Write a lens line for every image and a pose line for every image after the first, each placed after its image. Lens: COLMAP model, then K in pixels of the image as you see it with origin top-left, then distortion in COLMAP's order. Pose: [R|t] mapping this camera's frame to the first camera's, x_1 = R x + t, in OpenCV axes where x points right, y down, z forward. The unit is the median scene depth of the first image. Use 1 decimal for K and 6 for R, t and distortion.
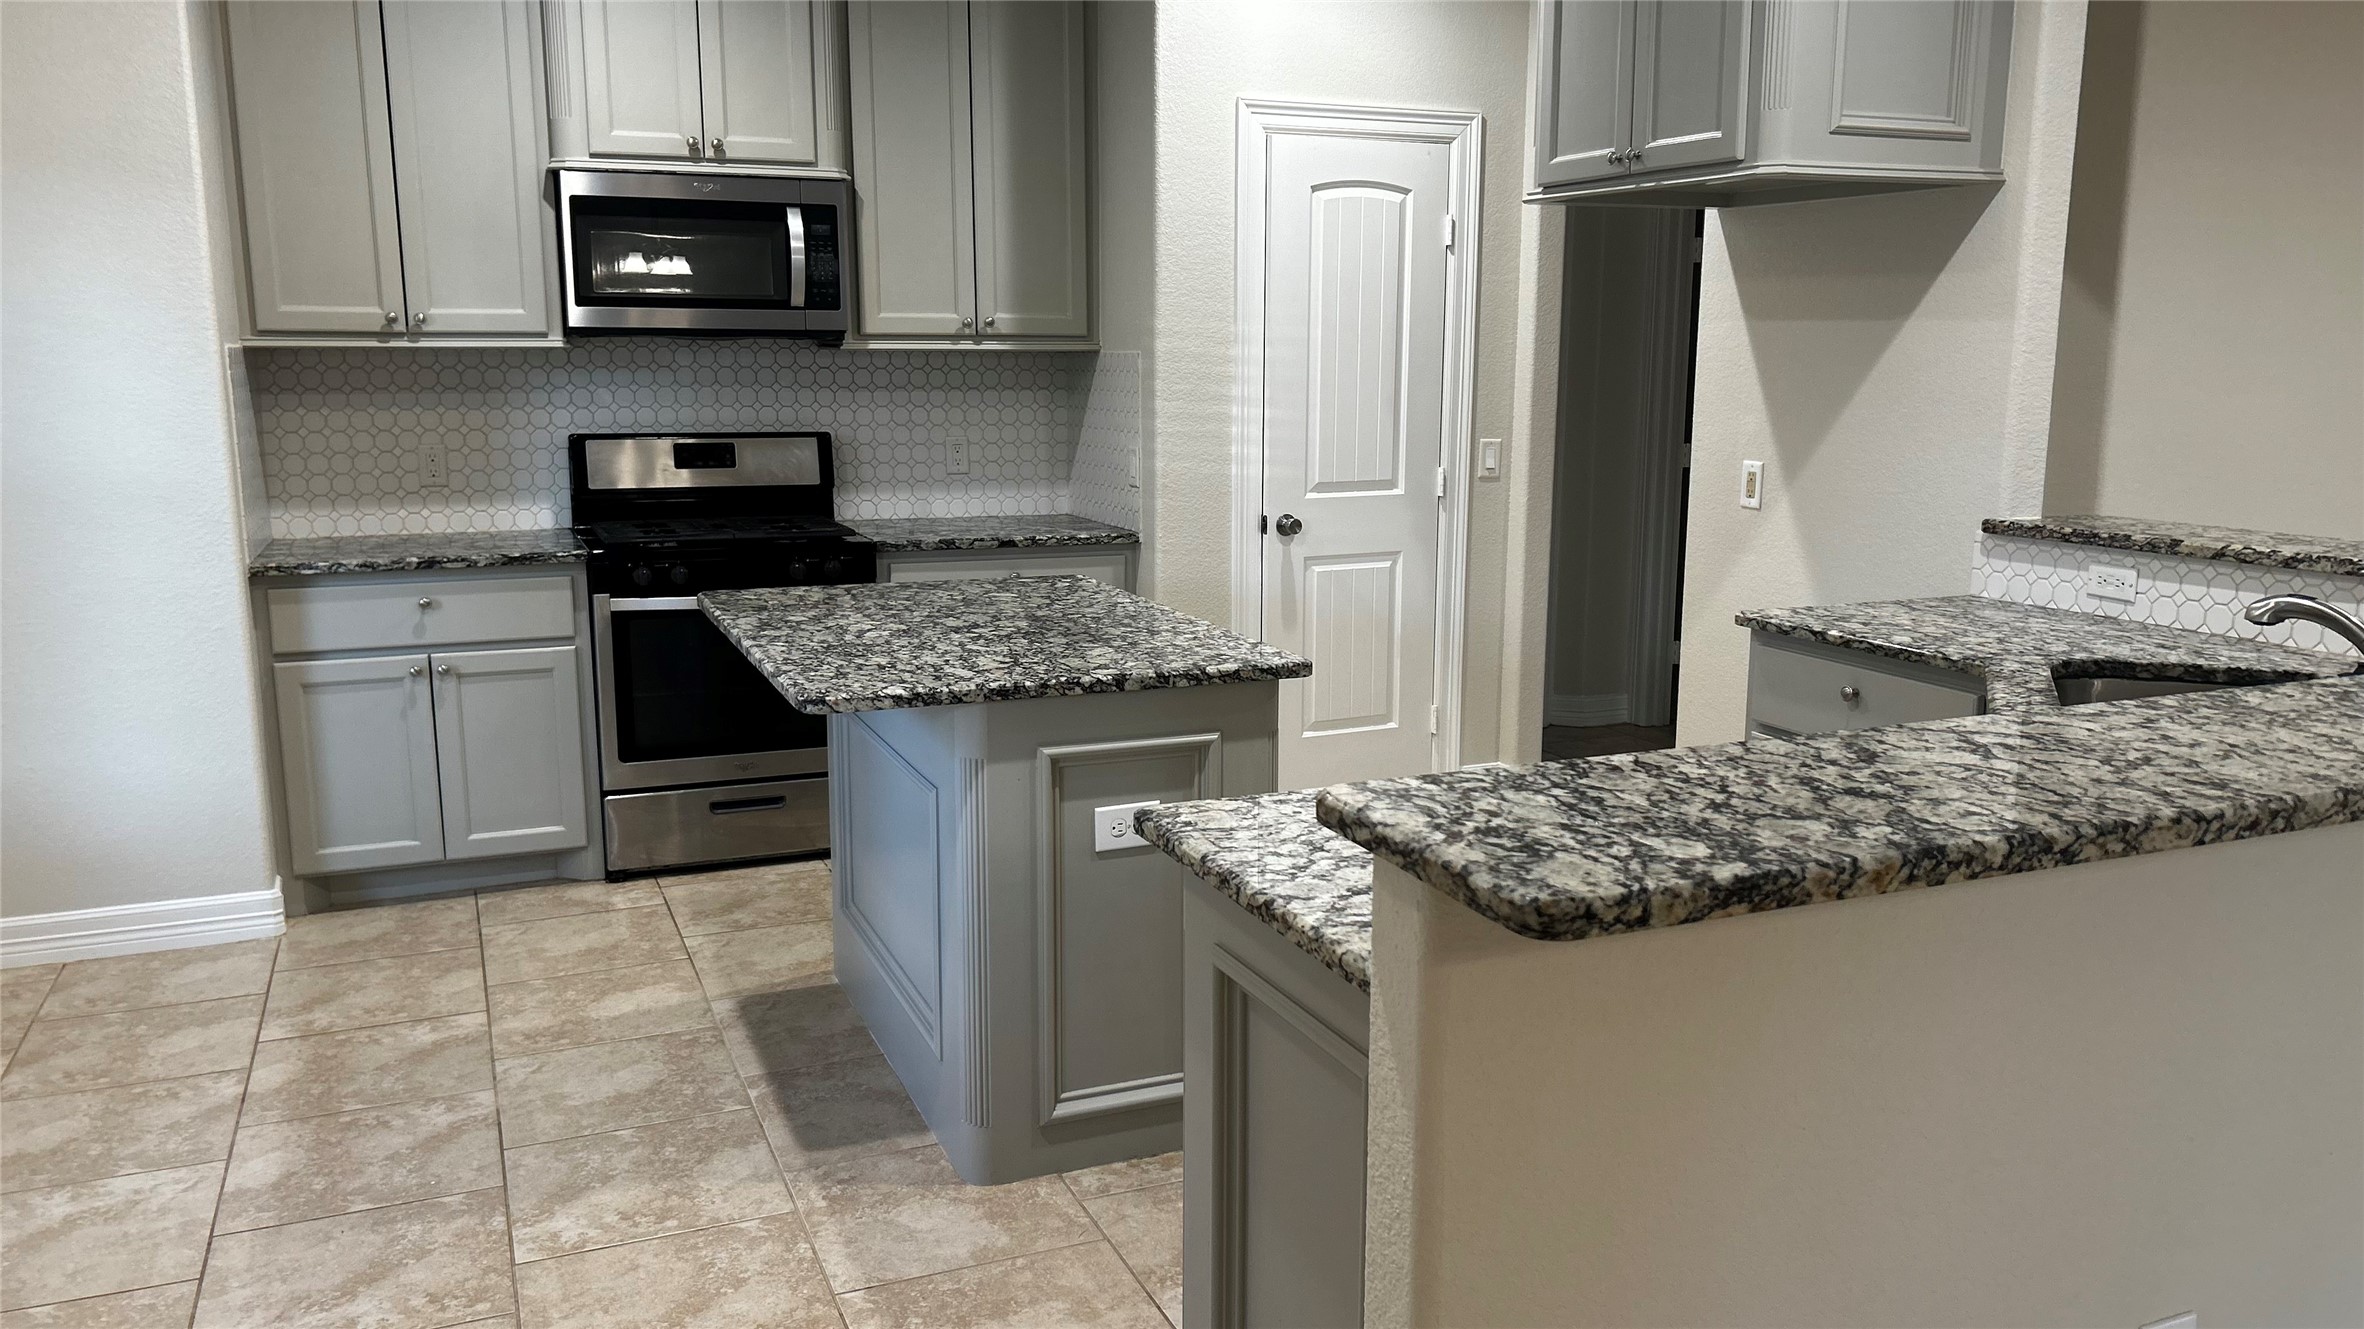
lens RADIAL K [[1781.8, 0, 1182.0], [0, 1781.8, 664.5], [0, 0, 1]] dist [0.124674, -0.328218]
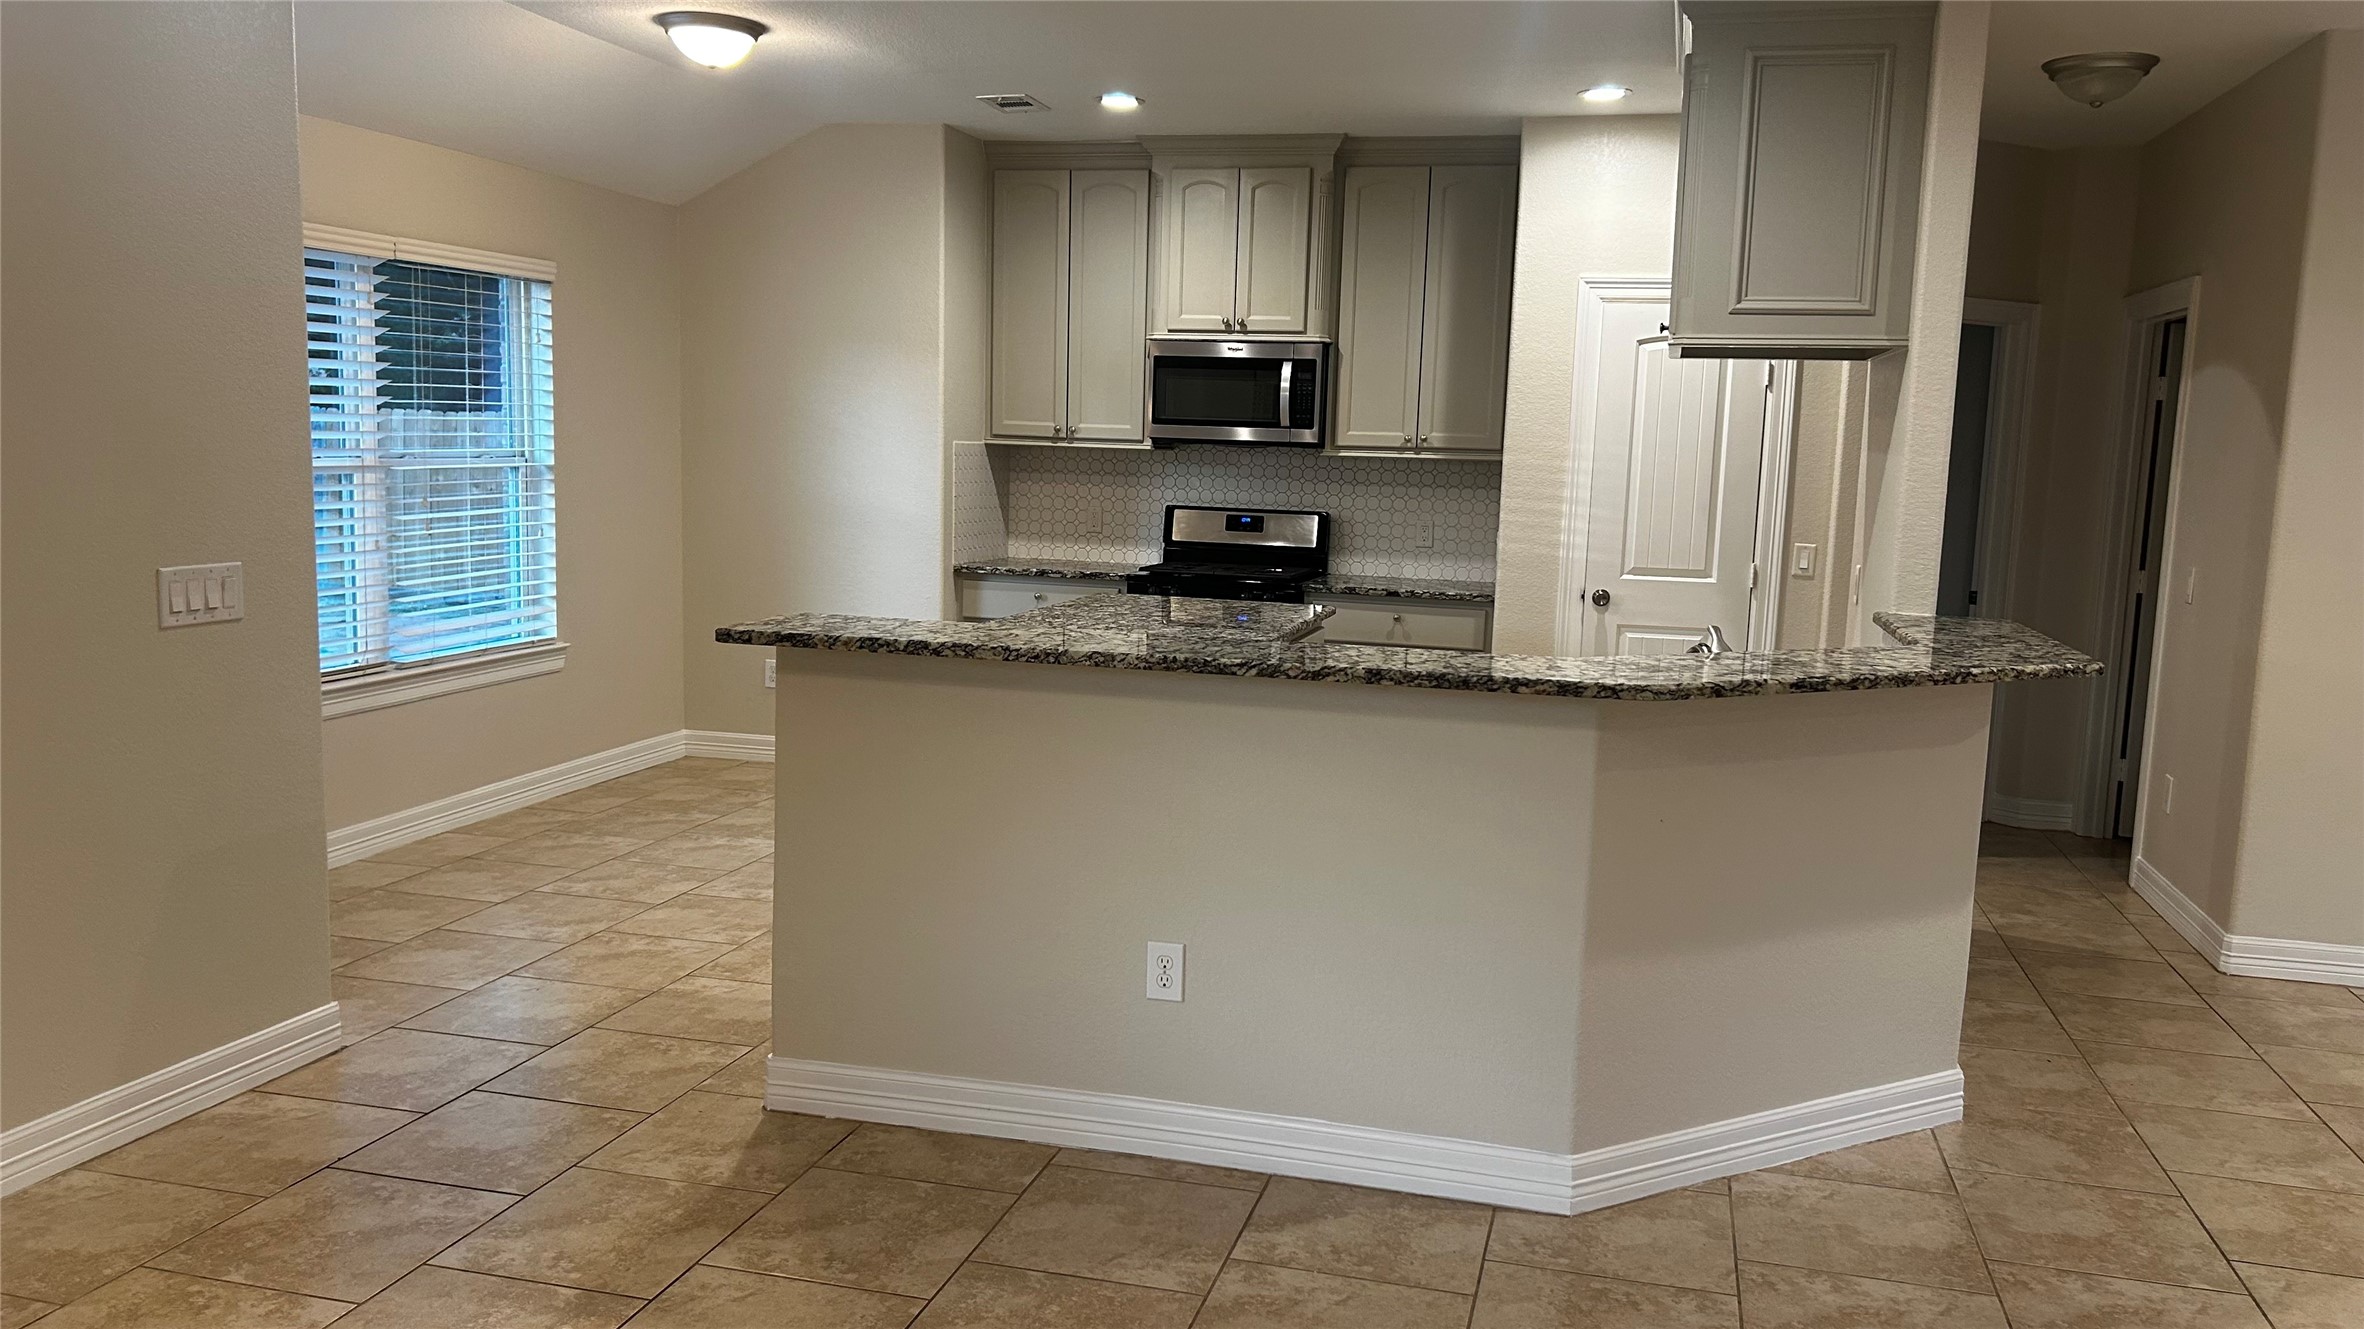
lens RADIAL K [[1781.8, 0, 1182.0], [0, 1781.8, 664.5], [0, 0, 1]] dist [0.124674, -0.328218]
pose [[0.787650, 0.100226, -0.607917, 0.624463], [-0.137574, 0.990378, -0.014967, 0.031062], [0.600567, 0.095422, 0.793860, -0.210899]]
